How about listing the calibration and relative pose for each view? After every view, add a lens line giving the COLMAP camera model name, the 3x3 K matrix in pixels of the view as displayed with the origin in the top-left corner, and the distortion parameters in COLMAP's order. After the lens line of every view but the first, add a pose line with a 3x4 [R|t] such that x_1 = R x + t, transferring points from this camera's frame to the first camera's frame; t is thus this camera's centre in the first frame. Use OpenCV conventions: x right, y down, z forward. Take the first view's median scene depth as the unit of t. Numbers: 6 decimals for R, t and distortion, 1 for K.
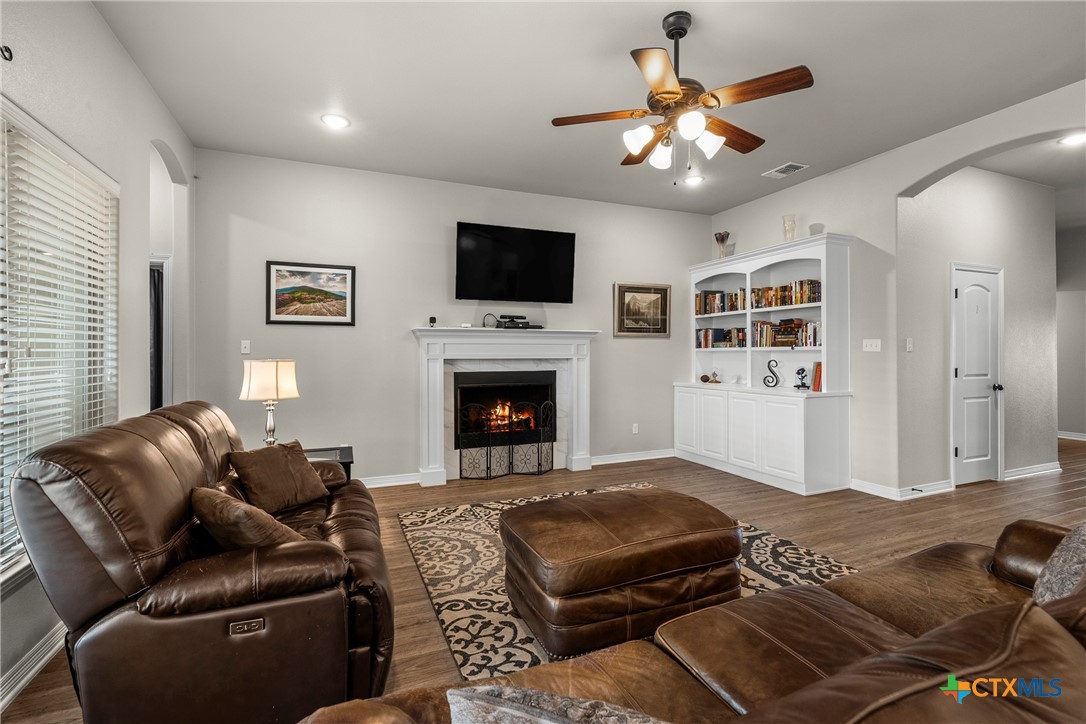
lens RADIAL K [[487.3, 0, 544.1], [0, 487.3, 348.1], [0, 0, 1]] dist [-0.002840, -0.000115]
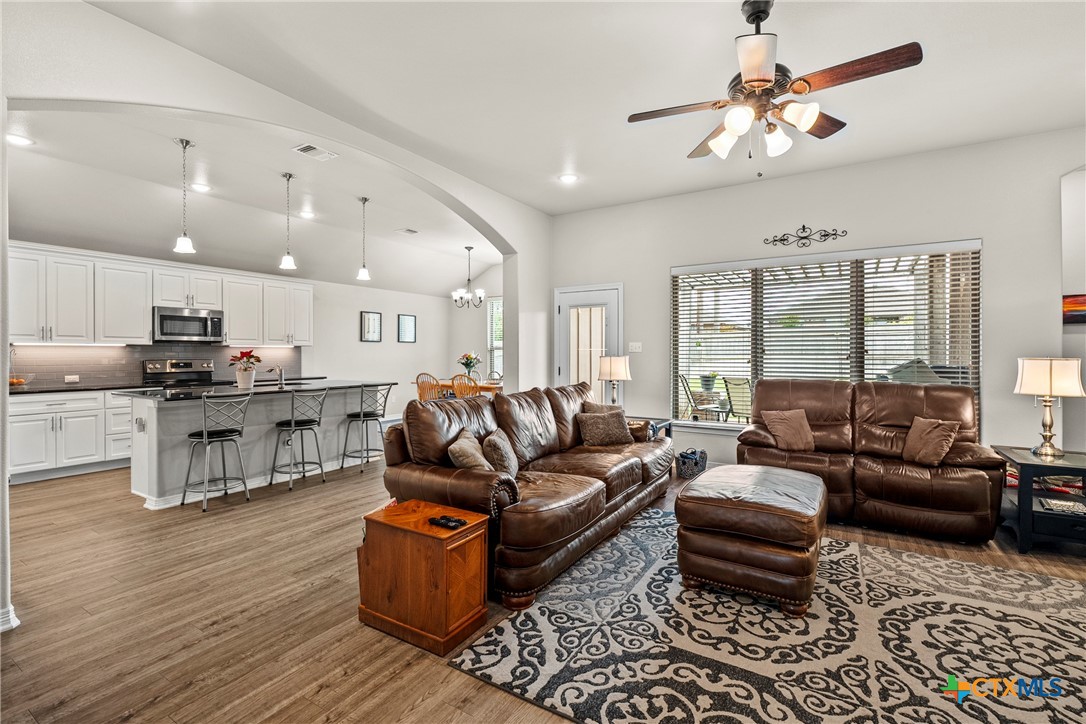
lens RADIAL K [[490.7, 0, 547.8], [0, 490.7, 355.1], [0, 0, 1]] dist [-0.002537, 0.001096]
pose [[-0.809200, 0.005891, -0.587504, 0.979442], [0.007689, 0.999970, -0.000564, 0.010190], [0.587483, -0.004973, -0.809221, 1.284984]]
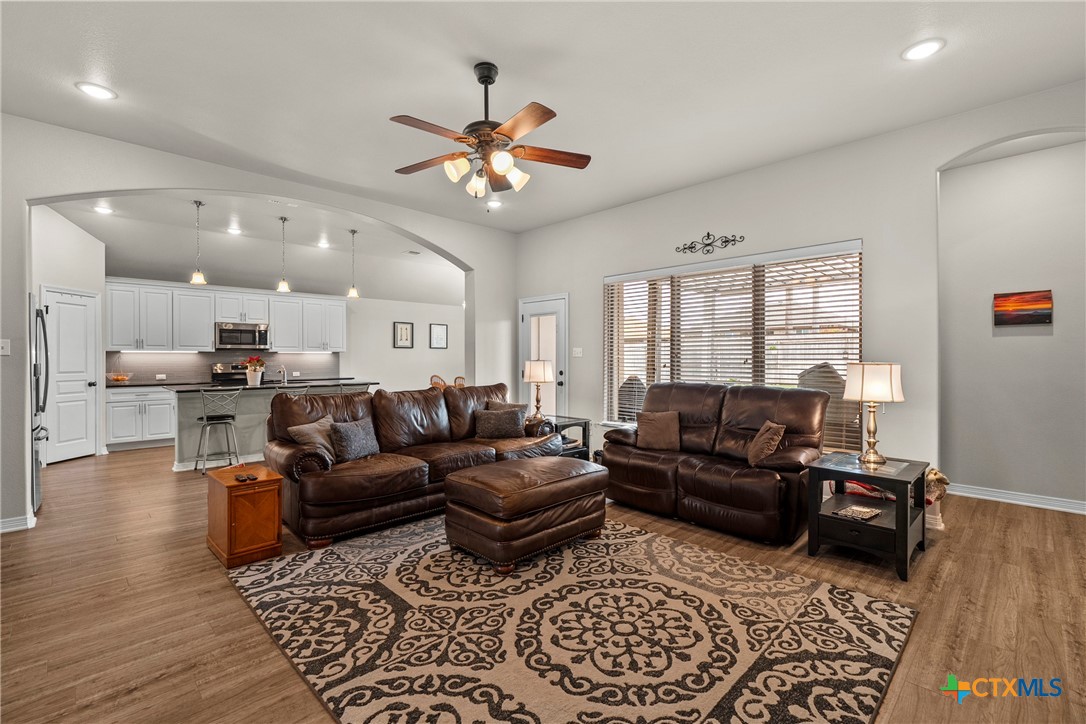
lens RADIAL K [[490.5, 0, 547.1], [0, 490.5, 360.8], [0, 0, 1]] dist [-0.002864, 0.000424]
pose [[-0.926514, 0.006654, -0.376200, 0.483748], [0.007121, 0.999975, 0.000150, 0.015548], [0.376192, -0.002540, -0.926538, 1.785424]]
